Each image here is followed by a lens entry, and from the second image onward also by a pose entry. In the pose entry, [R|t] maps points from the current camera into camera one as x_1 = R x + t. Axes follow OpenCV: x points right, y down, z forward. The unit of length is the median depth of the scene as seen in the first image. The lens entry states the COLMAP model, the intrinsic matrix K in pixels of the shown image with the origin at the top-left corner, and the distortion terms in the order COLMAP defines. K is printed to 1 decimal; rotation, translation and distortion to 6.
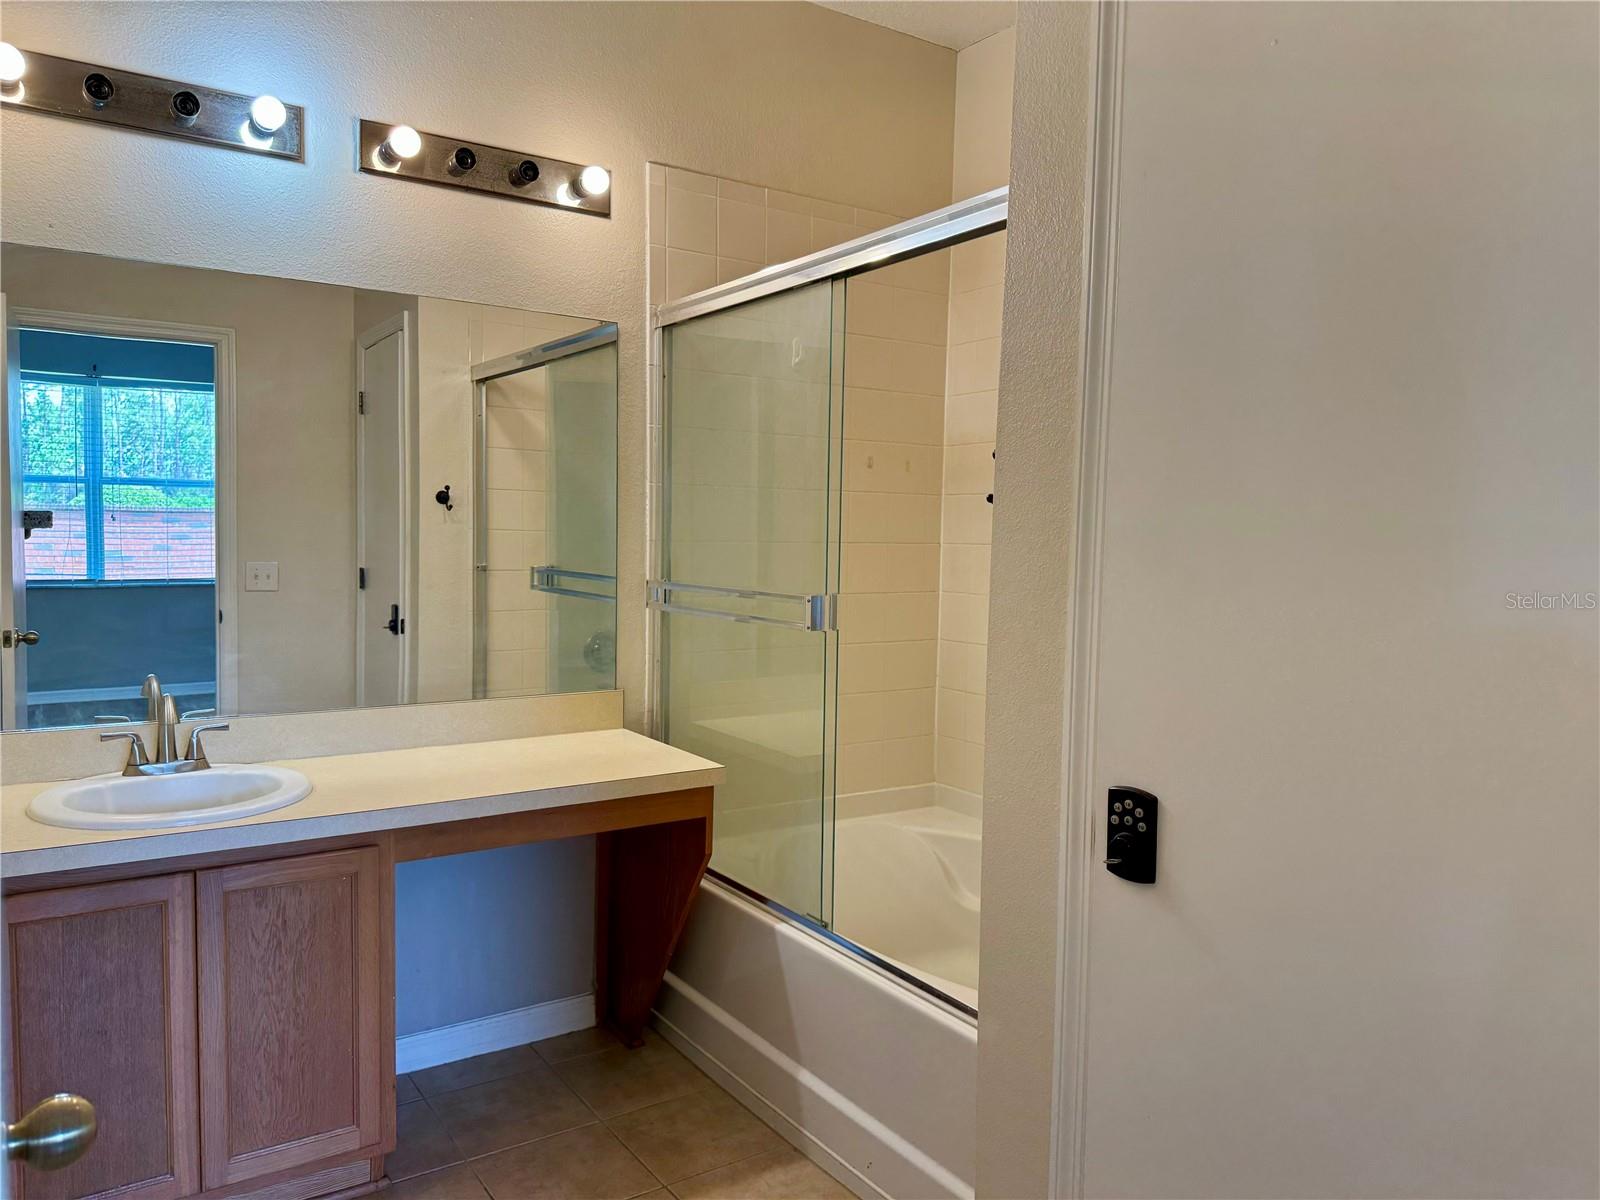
lens RADIAL K [[1131.2, 0, 809.5], [0, 1131.2, 596.6], [0, 0, 1]] dist [0.065462, -0.041373]
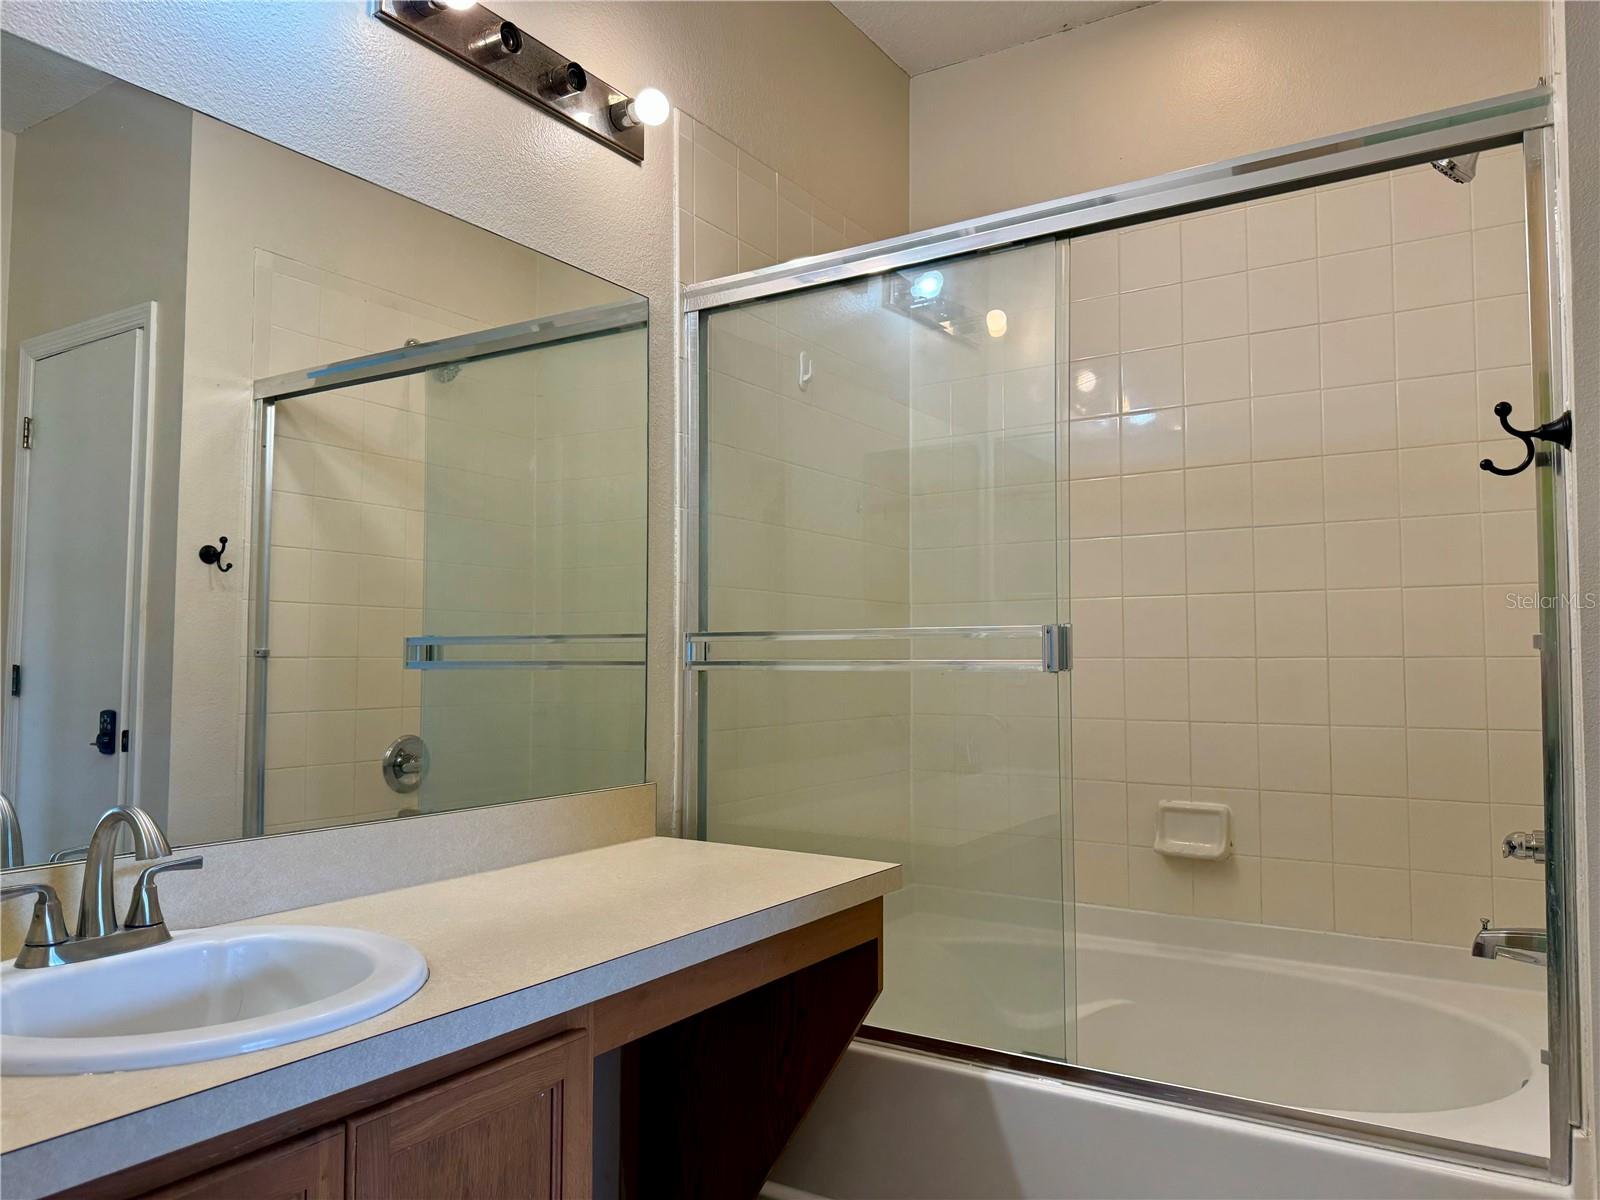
lens RADIAL K [[1131.2, 0, 798.3], [0, 1131.2, 594.8], [0, 0, 1]] dist [0.065462, -0.041373]
pose [[0.919970, 0.004818, 0.391960, -0.369059], [0.041186, 0.993202, -0.108876, 0.044965], [-0.389820, 0.116306, 0.913517, 0.278263]]
